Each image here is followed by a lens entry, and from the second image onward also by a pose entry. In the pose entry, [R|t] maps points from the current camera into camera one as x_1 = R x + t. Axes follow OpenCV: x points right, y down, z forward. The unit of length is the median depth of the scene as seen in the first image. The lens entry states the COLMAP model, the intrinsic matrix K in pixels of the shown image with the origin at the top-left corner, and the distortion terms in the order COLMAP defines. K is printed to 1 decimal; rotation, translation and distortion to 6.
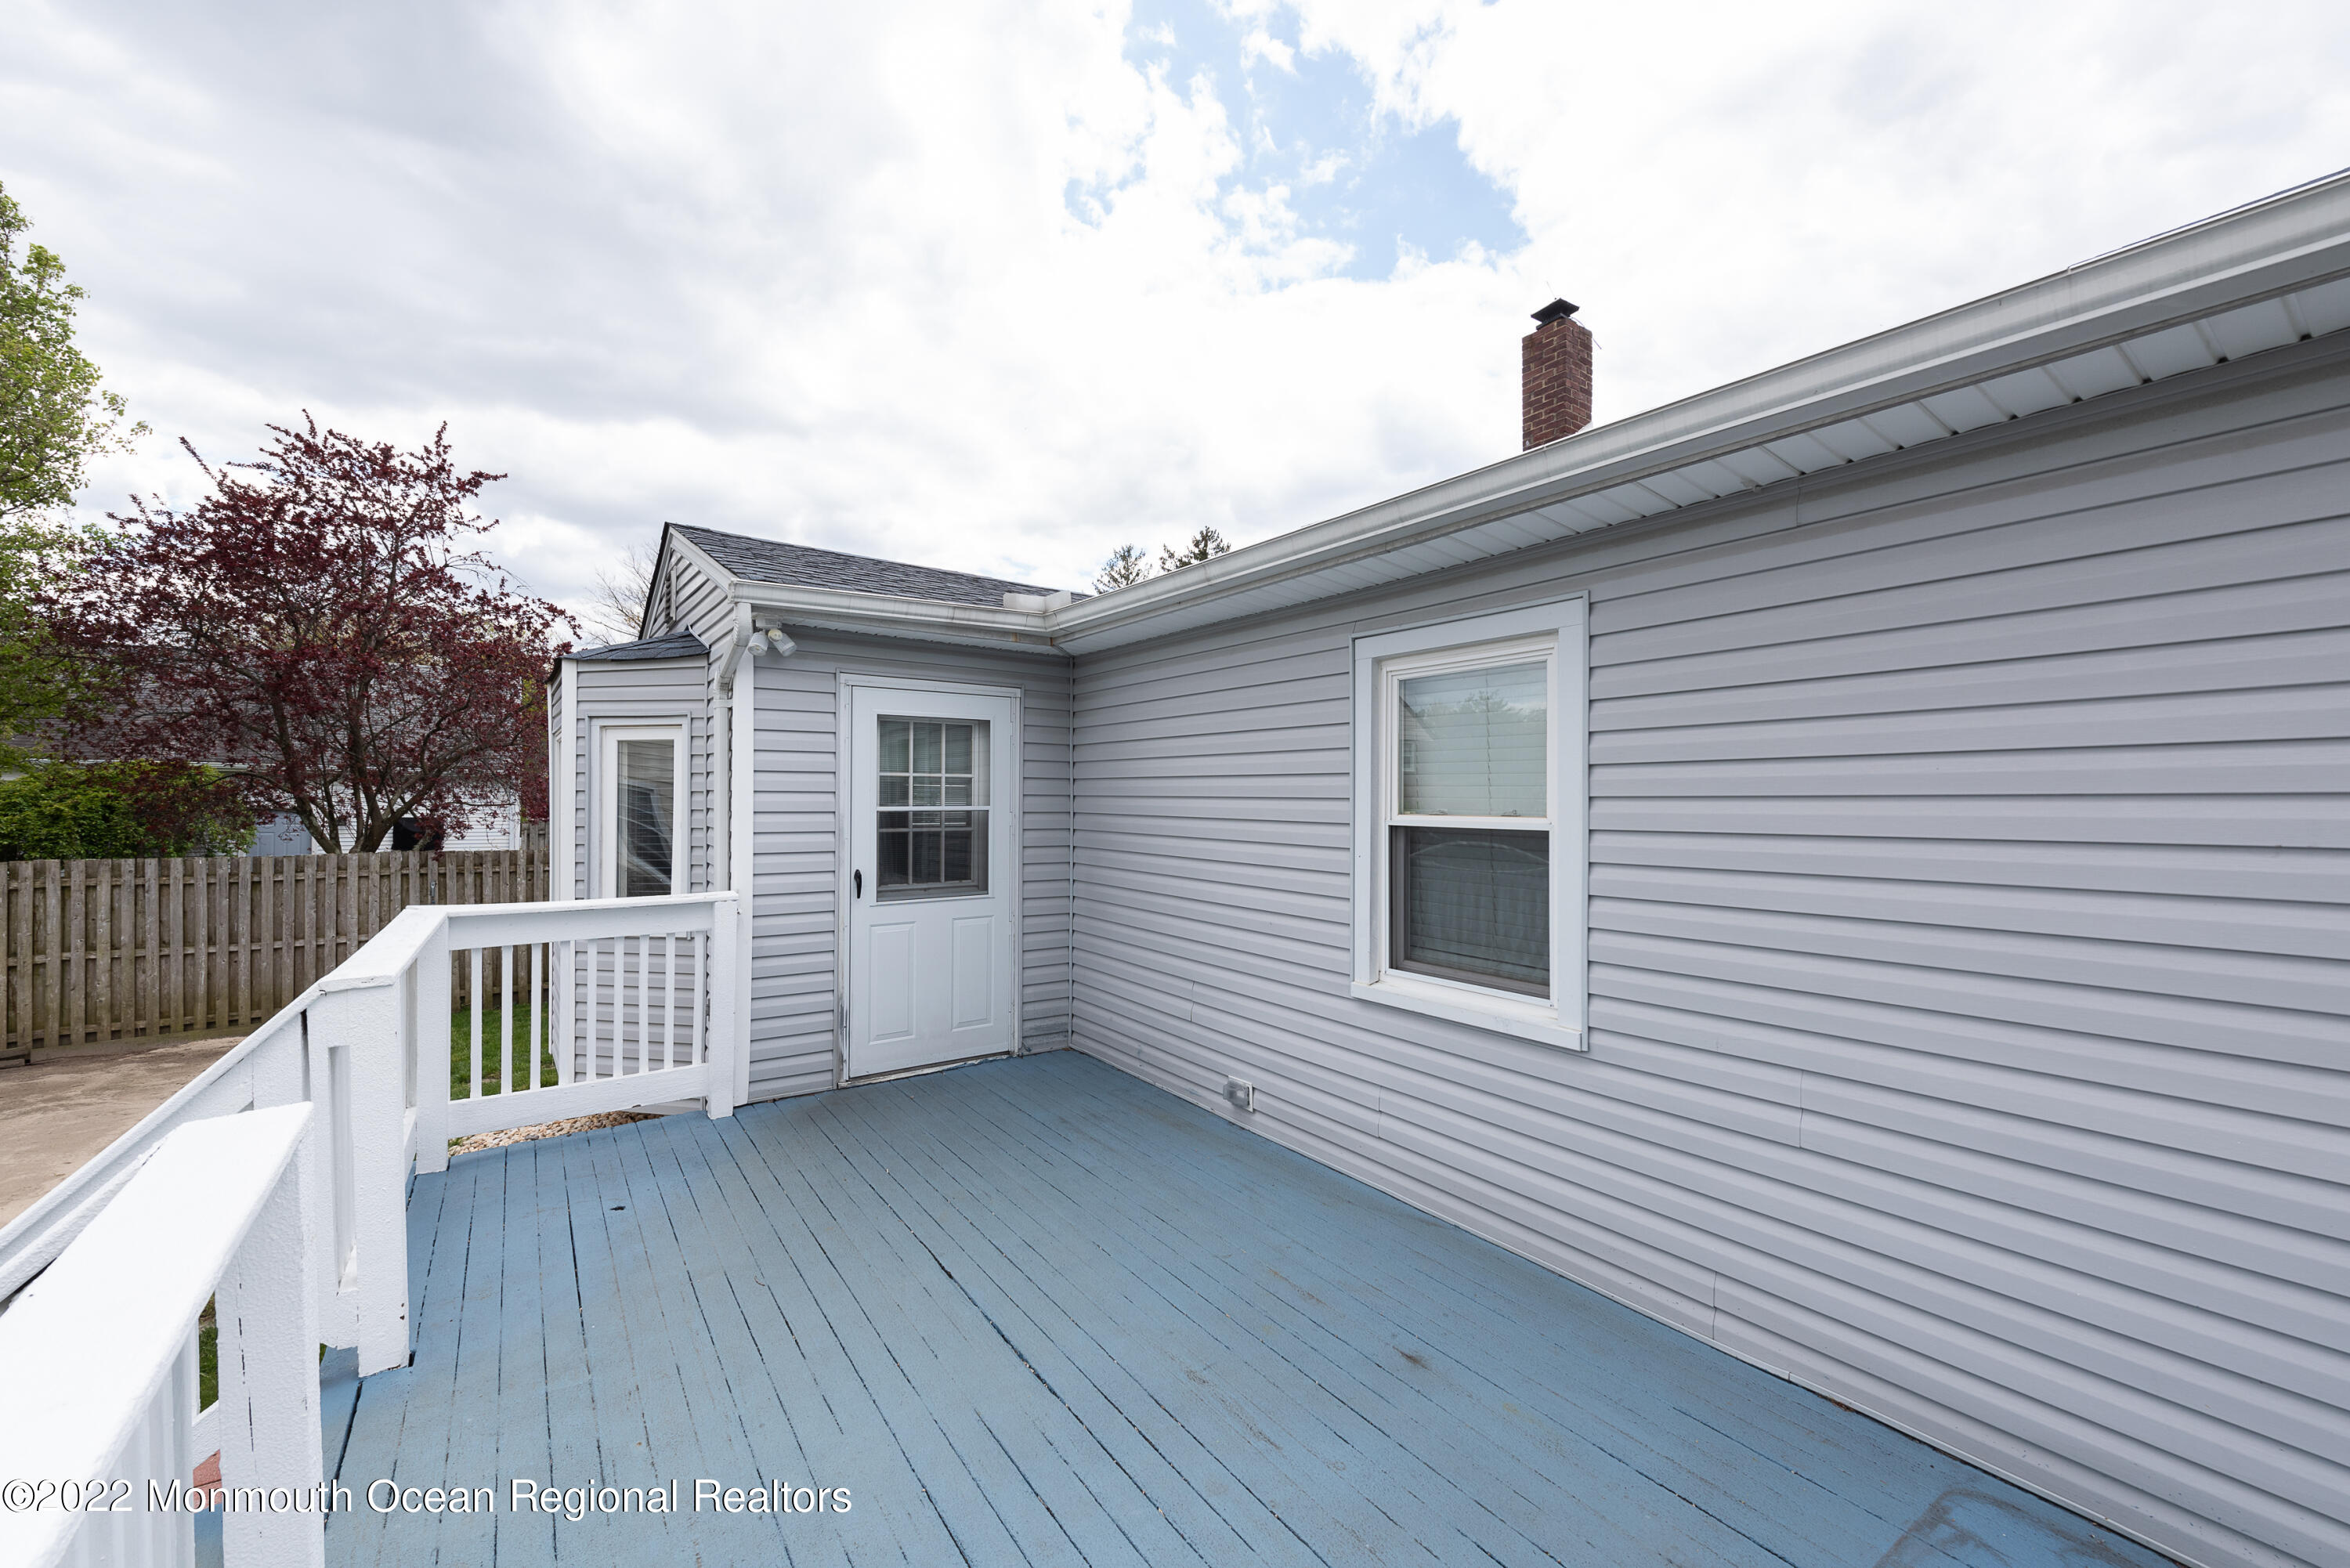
lens RADIAL K [[920.7, 0, 1164.3], [0, 920.7, 782.6], [0, 0, 1]] dist [0.014322, -0.003616]
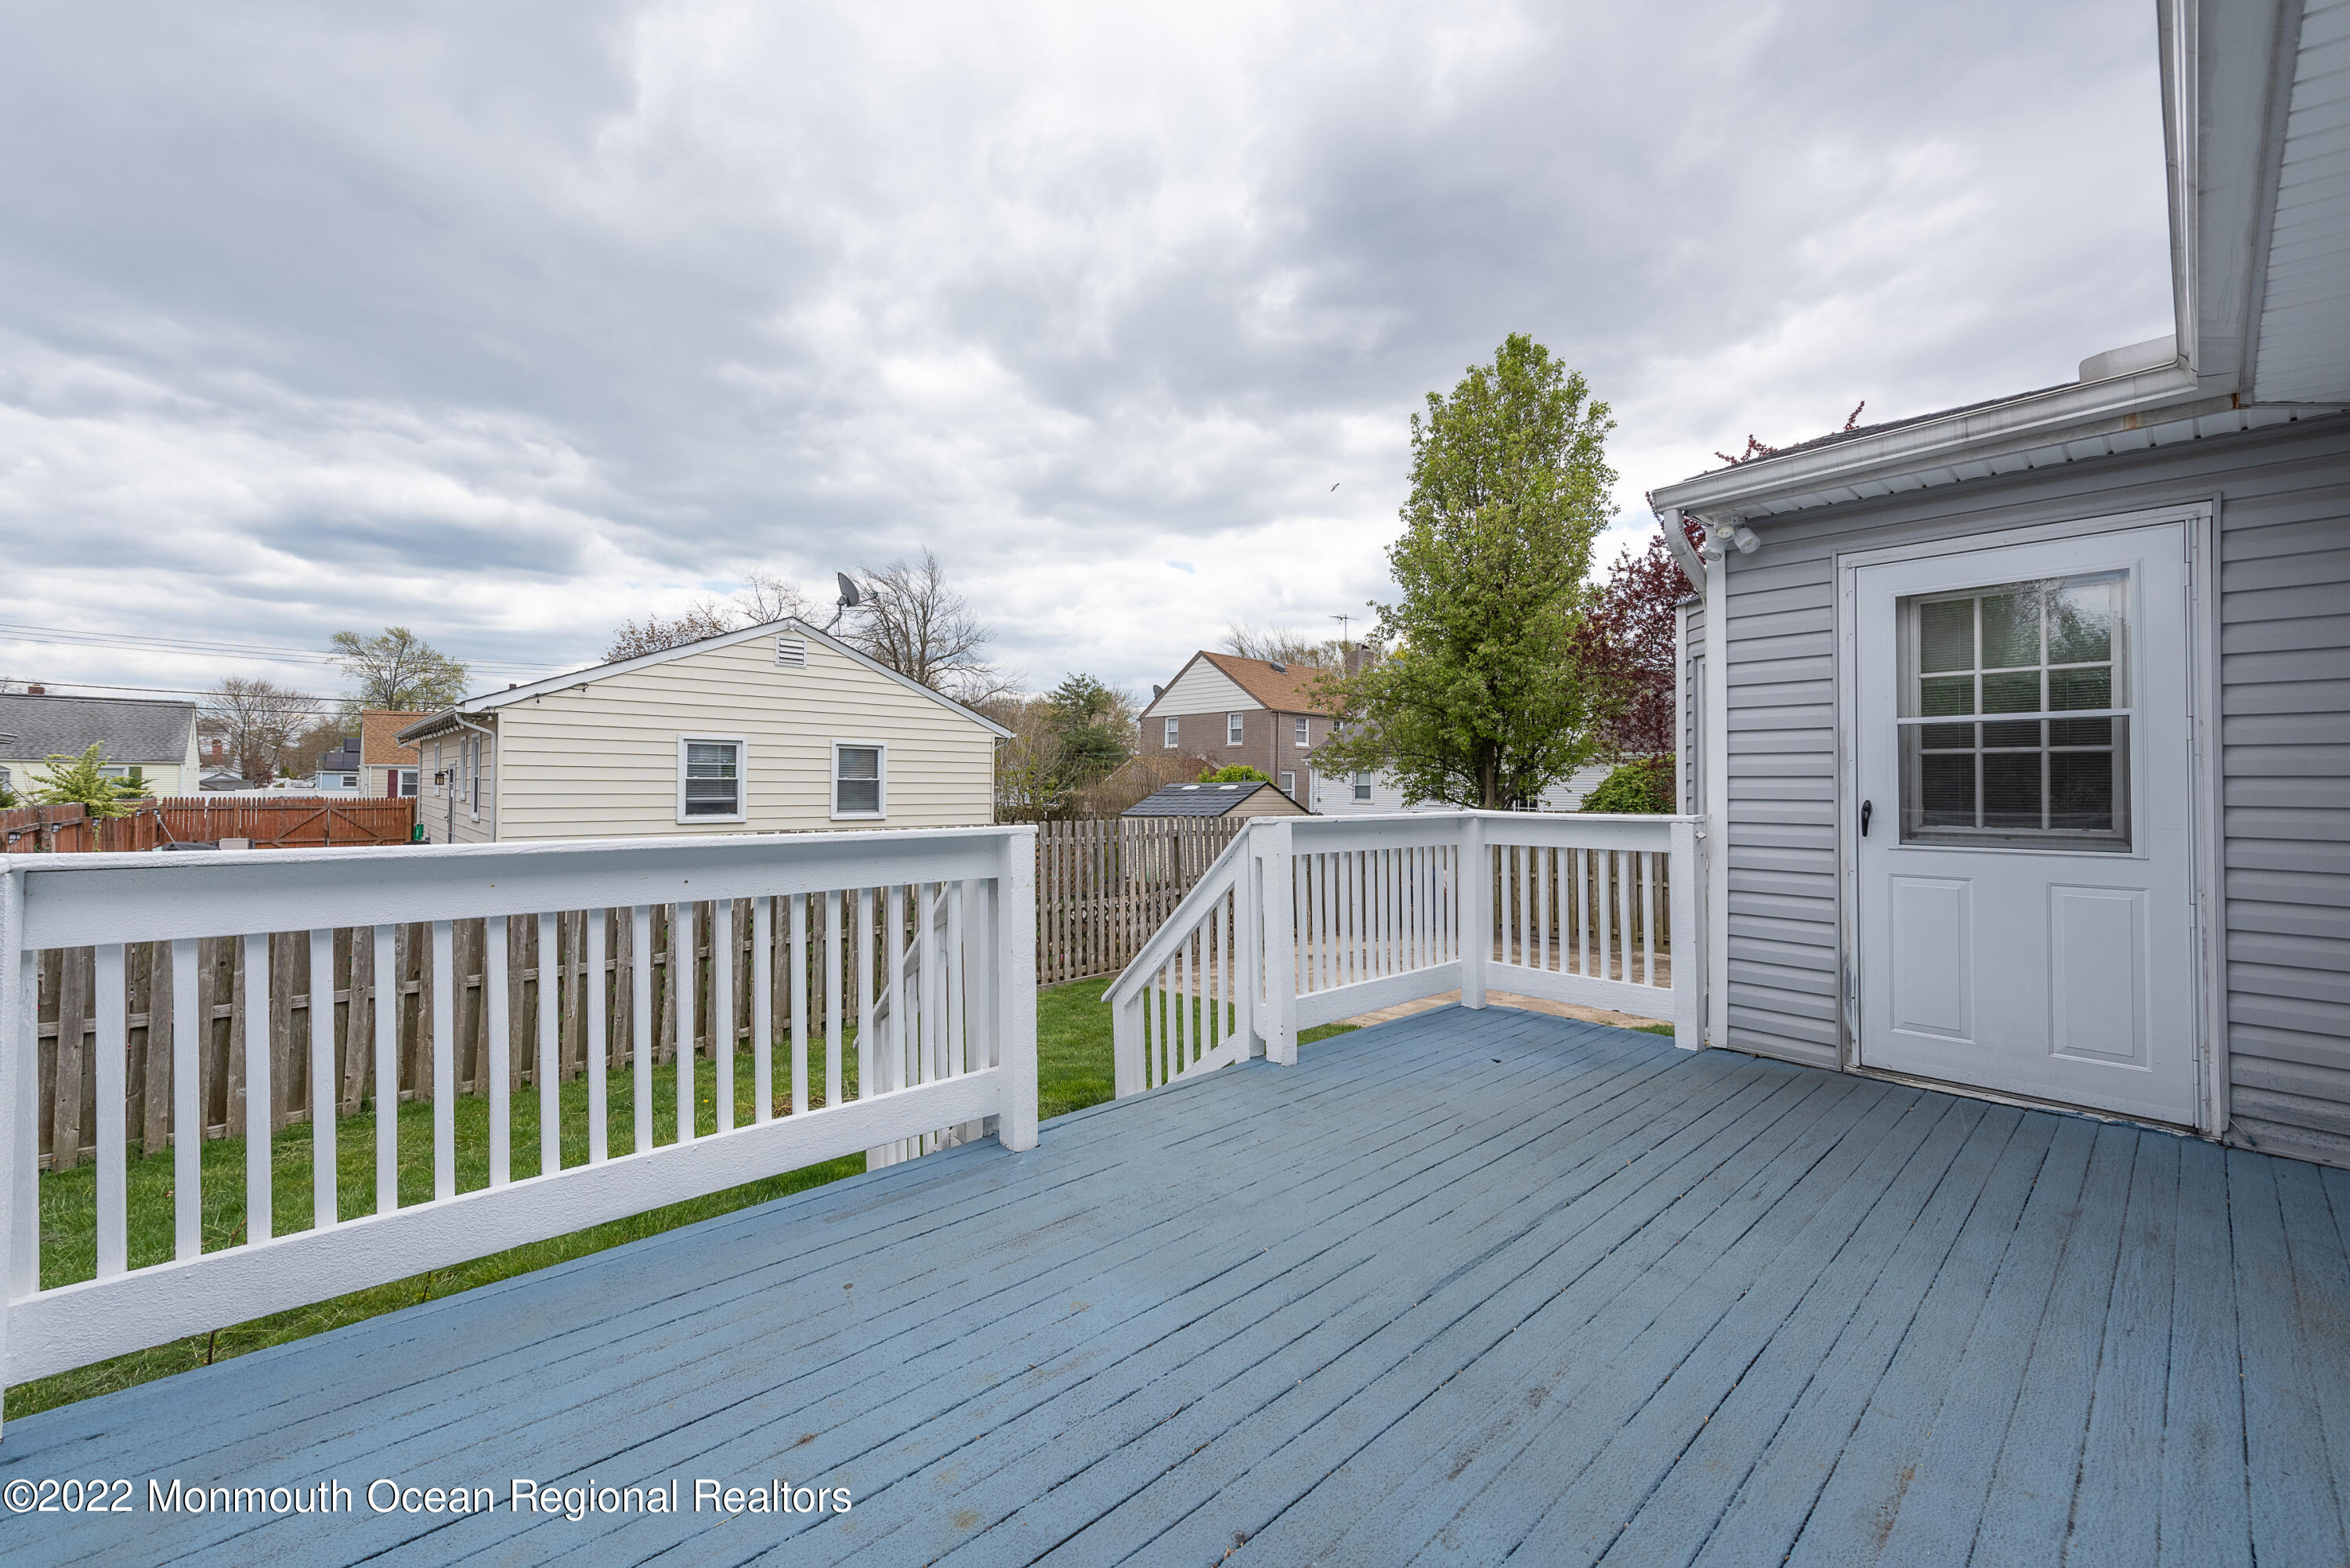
lens RADIAL K [[920.7, 0, 1164.3], [0, 920.7, 782.6], [0, 0, 1]] dist [0.014322, -0.003616]
pose [[0.120250, -0.008264, -0.992709, 0.372596], [0.011154, 0.999913, -0.006973, 0.077833], [0.992681, -0.010234, 0.120331, 0.315025]]
